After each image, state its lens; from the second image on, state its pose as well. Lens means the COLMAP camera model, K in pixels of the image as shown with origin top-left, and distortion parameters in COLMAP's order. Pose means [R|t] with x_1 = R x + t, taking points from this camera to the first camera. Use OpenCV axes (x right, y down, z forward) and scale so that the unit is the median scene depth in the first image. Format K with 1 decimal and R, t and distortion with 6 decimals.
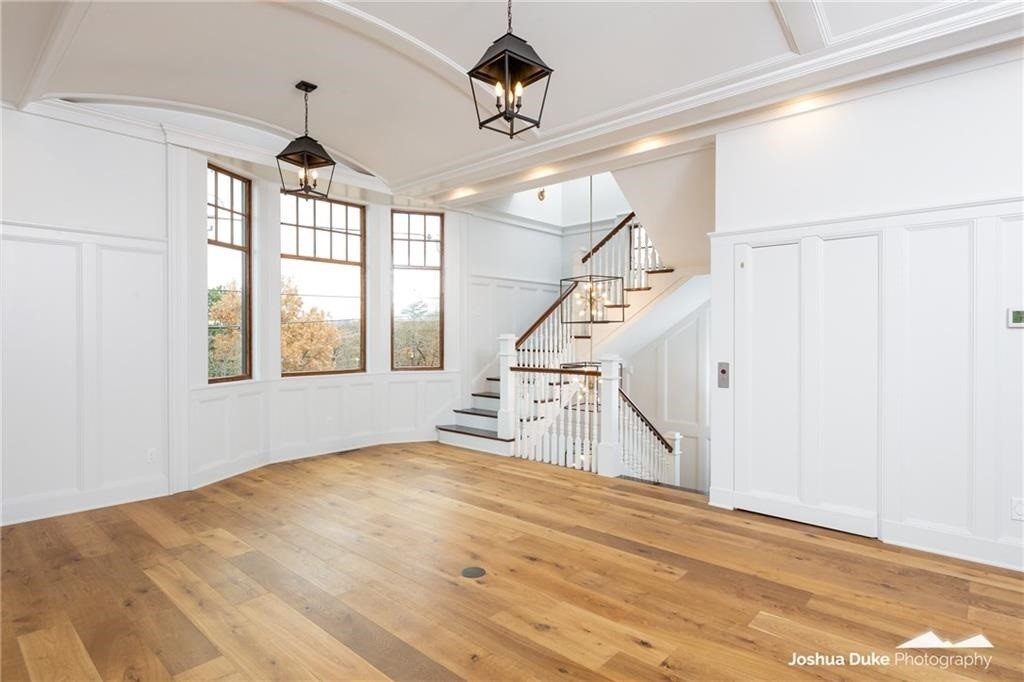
lens RADIAL K [[530.2, 0, 511.1], [0, 530.2, 341.5], [0, 0, 1]] dist [-0.003401, 0.000392]
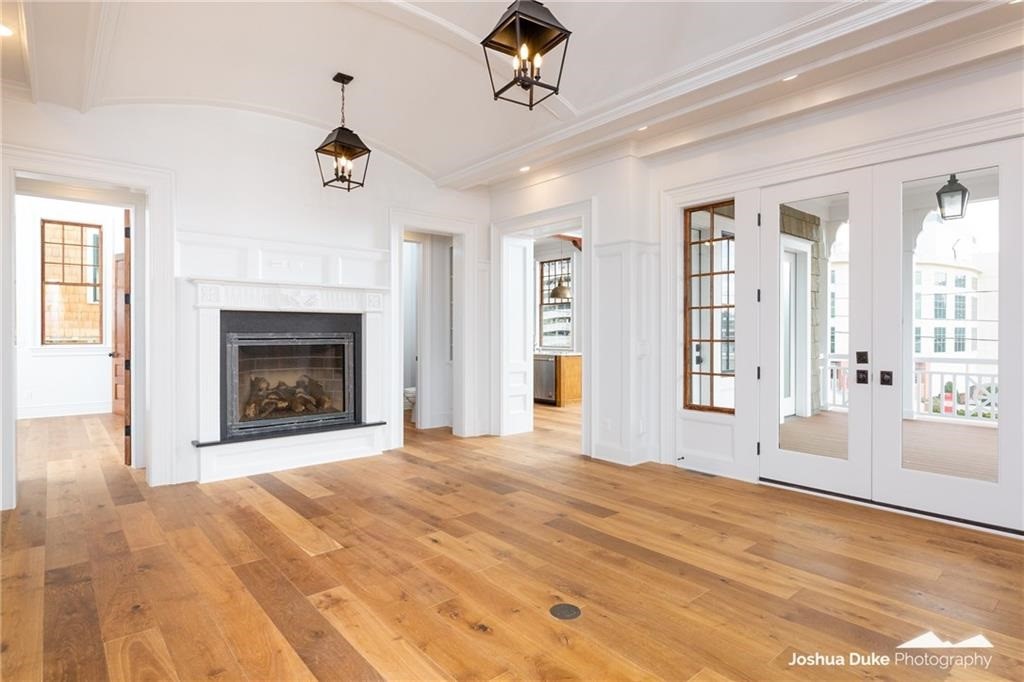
lens RADIAL K [[530.2, 0, 510.4], [0, 530.2, 334.5], [0, 0, 1]] dist [-0.003401, 0.000392]
pose [[-0.991041, -0.001746, 0.133549, -0.065855], [-0.000148, 0.999928, 0.011975, 0.006537], [-0.133561, 0.011848, -0.990970, 1.224481]]
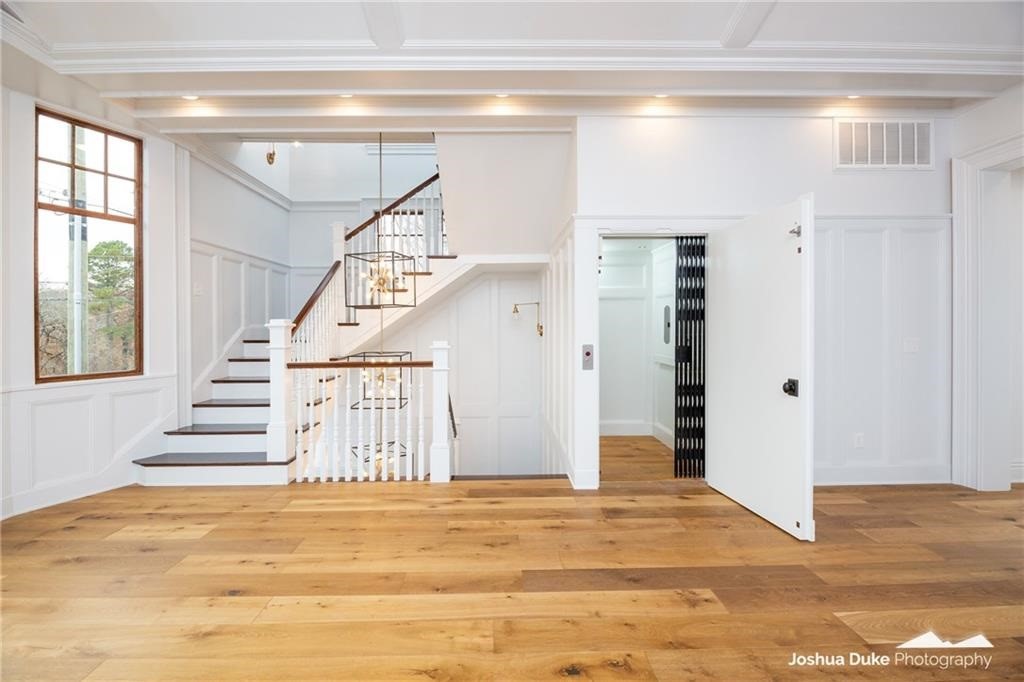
lens RADIAL K [[424.3, 0, 503.4], [0, 424.3, 328.1], [0, 0, 1]] dist [-0.007092, -0.001567]
pose [[0.736166, -0.011874, 0.676696, -0.250416], [0.017412, 0.999847, -0.001398, 0.006528], [-0.676577, 0.012812, 0.736261, 0.495794]]
